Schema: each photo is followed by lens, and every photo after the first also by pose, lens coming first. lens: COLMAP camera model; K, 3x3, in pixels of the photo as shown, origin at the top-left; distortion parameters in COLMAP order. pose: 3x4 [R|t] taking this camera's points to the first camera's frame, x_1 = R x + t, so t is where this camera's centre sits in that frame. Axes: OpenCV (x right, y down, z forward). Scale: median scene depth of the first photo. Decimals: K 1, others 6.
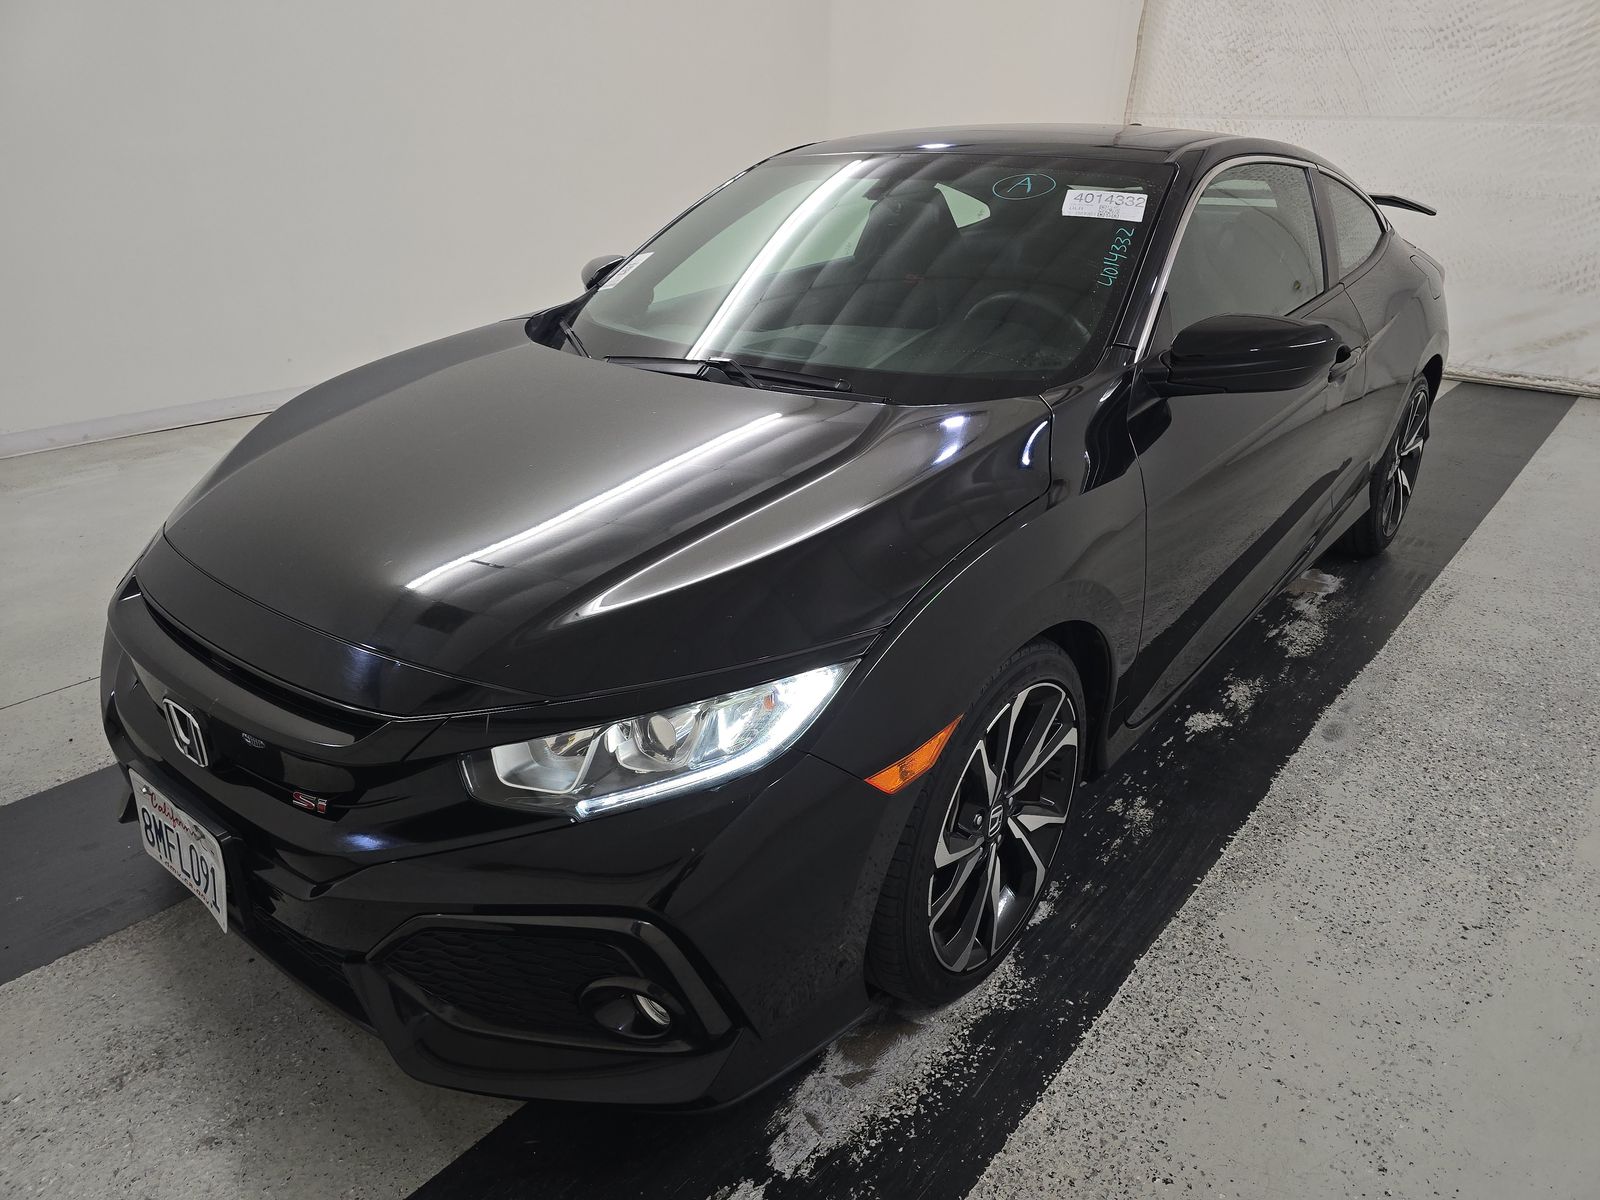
lens RADIAL K [[1061.1, 0, 803.9], [0, 1061.1, 601.0], [0, 0, 1]] dist [0.048028, -0.044686]
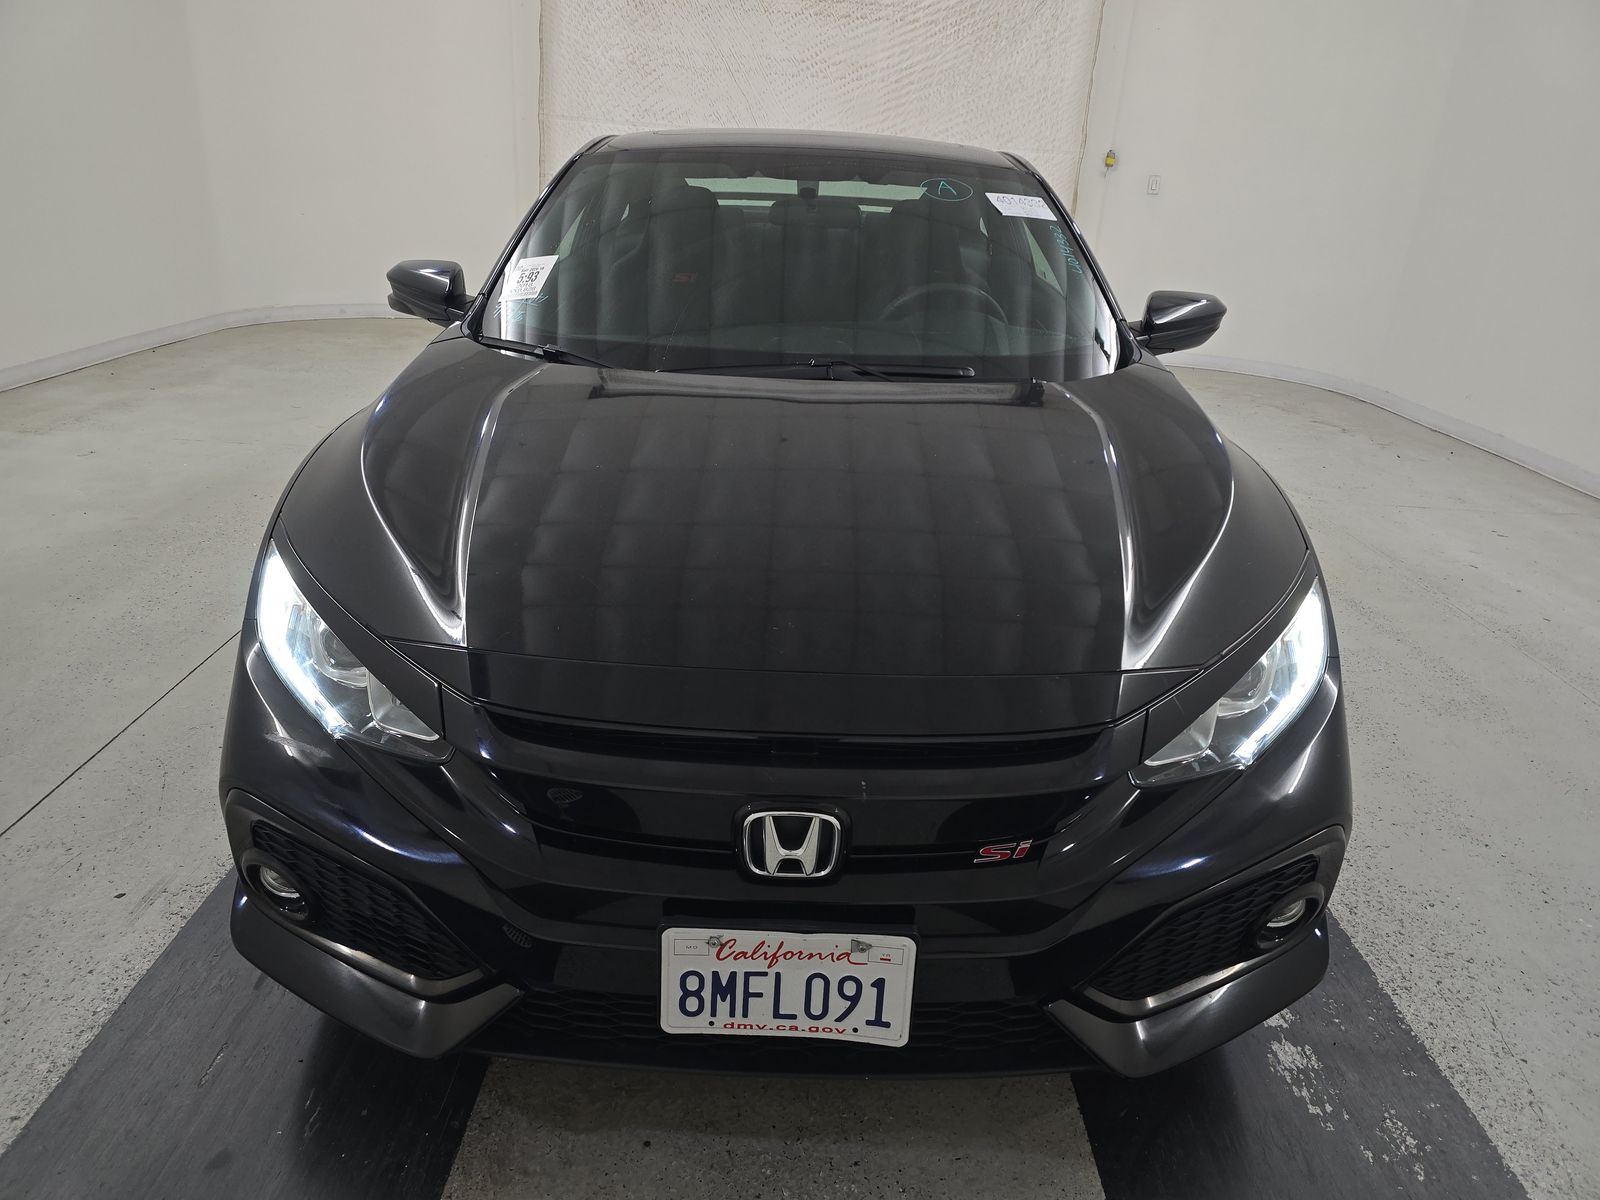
lens RADIAL K [[1061.1, 0, 803.9], [0, 1061.1, 601.0], [0, 0, 1]] dist [0.048028, -0.044686]
pose [[0.779128, -0.211219, 0.590208, -0.251308], [0.211120, 0.974936, 0.070204, -0.027641], [-0.590243, 0.069906, 0.804193, 0.080874]]
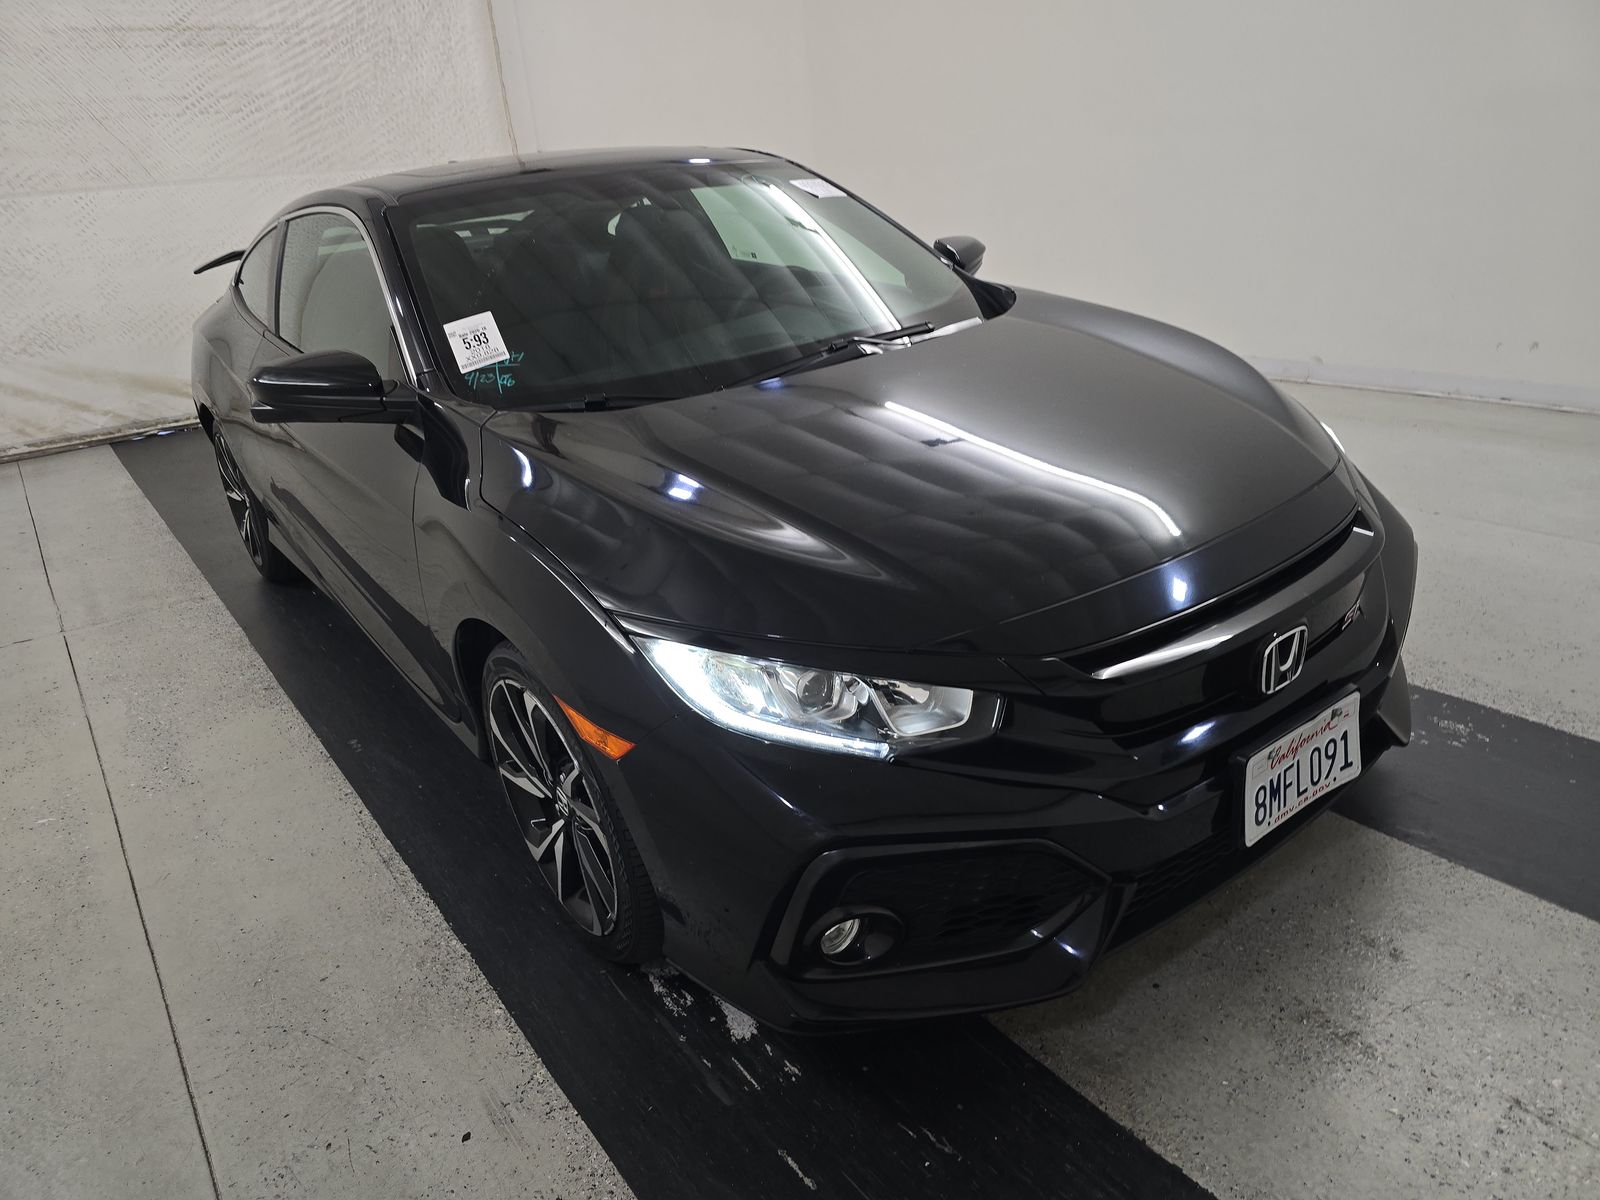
lens RADIAL K [[1061.1, 0, 803.9], [0, 1061.1, 601.0], [0, 0, 1]] dist [0.048028, -0.044686]
pose [[0.254411, -0.408607, 0.876536, -0.396014], [0.470796, 0.844037, 0.256811, -0.103060], [-0.844764, 0.347334, 0.407103, 0.237035]]
